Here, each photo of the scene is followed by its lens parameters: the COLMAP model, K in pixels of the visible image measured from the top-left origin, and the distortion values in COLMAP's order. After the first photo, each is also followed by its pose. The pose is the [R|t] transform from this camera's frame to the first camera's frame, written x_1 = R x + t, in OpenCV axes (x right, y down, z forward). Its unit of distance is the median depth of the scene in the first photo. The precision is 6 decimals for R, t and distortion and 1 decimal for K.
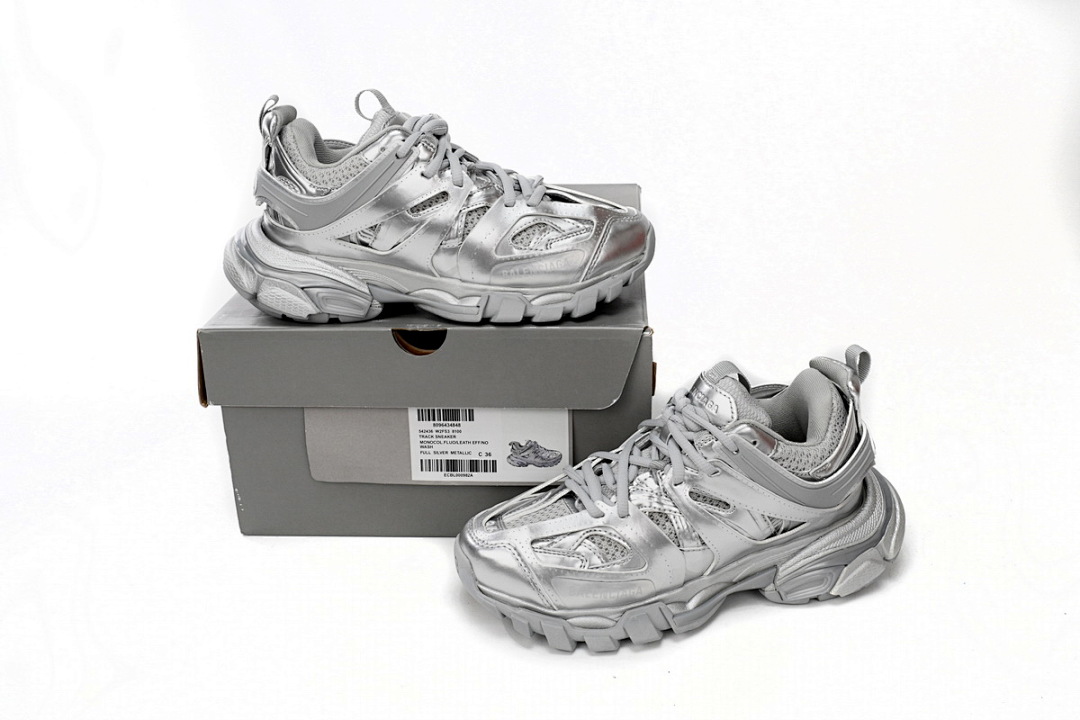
lens RADIAL K [[1134.0, 0, 536.6], [0, 1134.0, 360.8], [0, 0, 1]] dist [-0.010728, 0.000000]
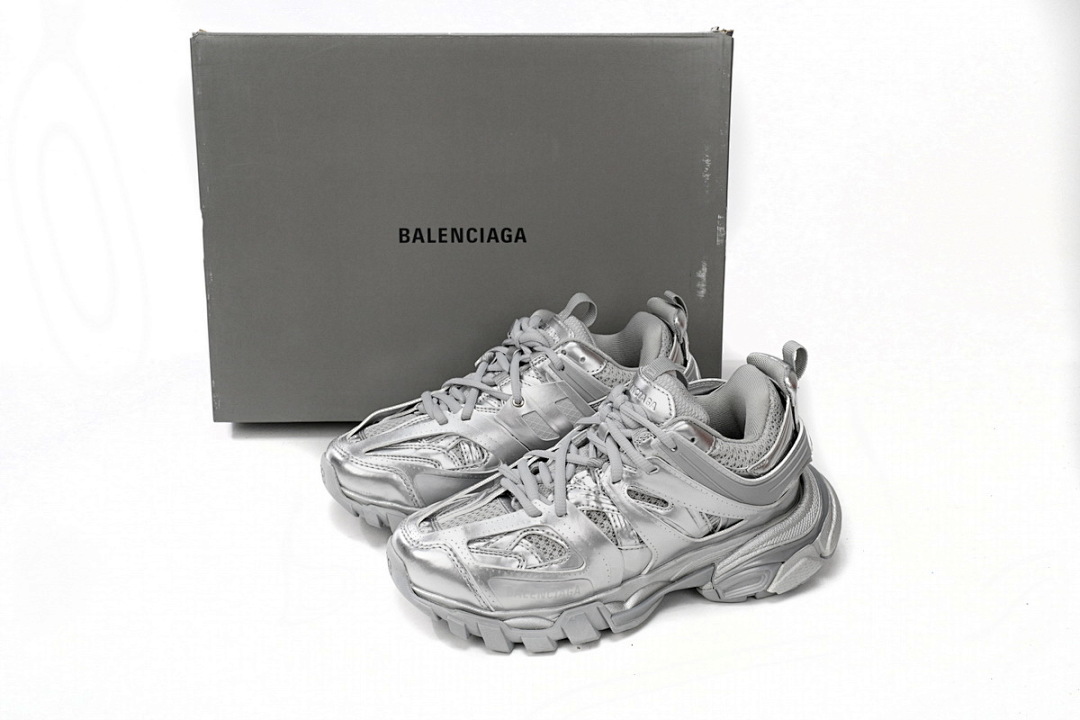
lens RADIAL K [[1247.0, 0, 532.2], [0, 1247.0, 362.4], [0, 0, 1]] dist [-0.019790, 0.000000]
pose [[0.997467, -0.001392, 0.071123, -0.024995], [0.000993, 0.999984, 0.005642, -0.001699], [-0.071129, -0.005557, 0.997452, -0.076997]]
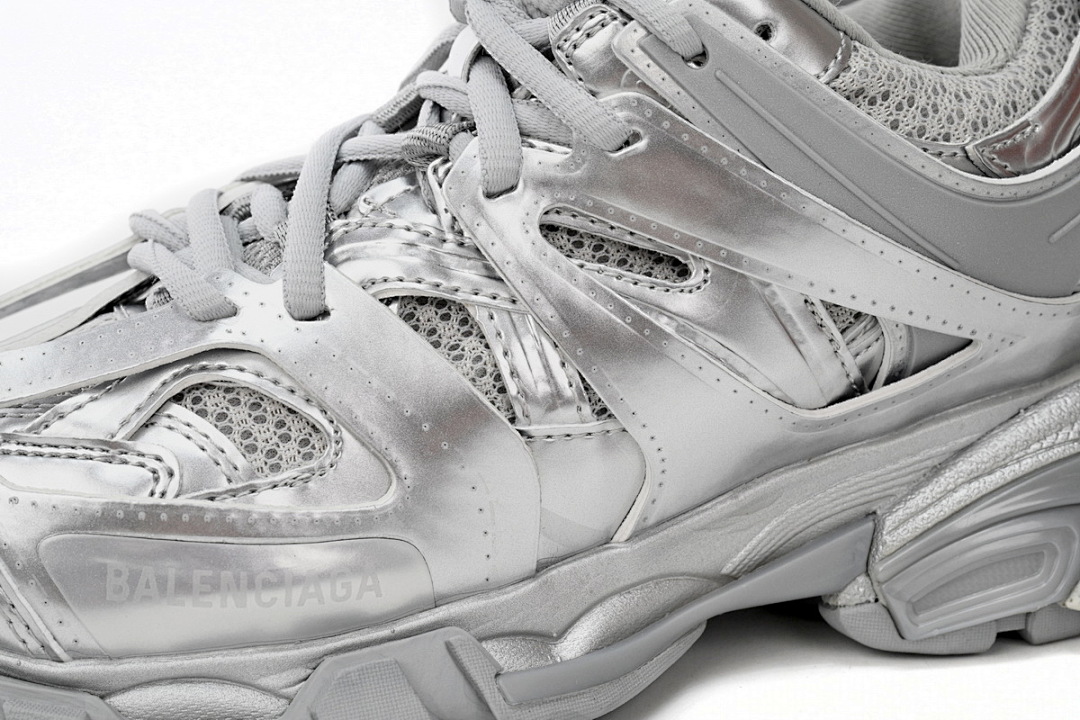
lens RADIAL K [[2361.4, 0, 544.2], [0, 2361.4, 358.1], [0, 0, 1]] dist [0.005015, 0.000000]
pose [[0.999104, -0.030667, 0.029174, 0.116248], [0.033329, 0.994859, -0.095628, 0.202475], [-0.026092, 0.096514, 0.994990, 0.420271]]
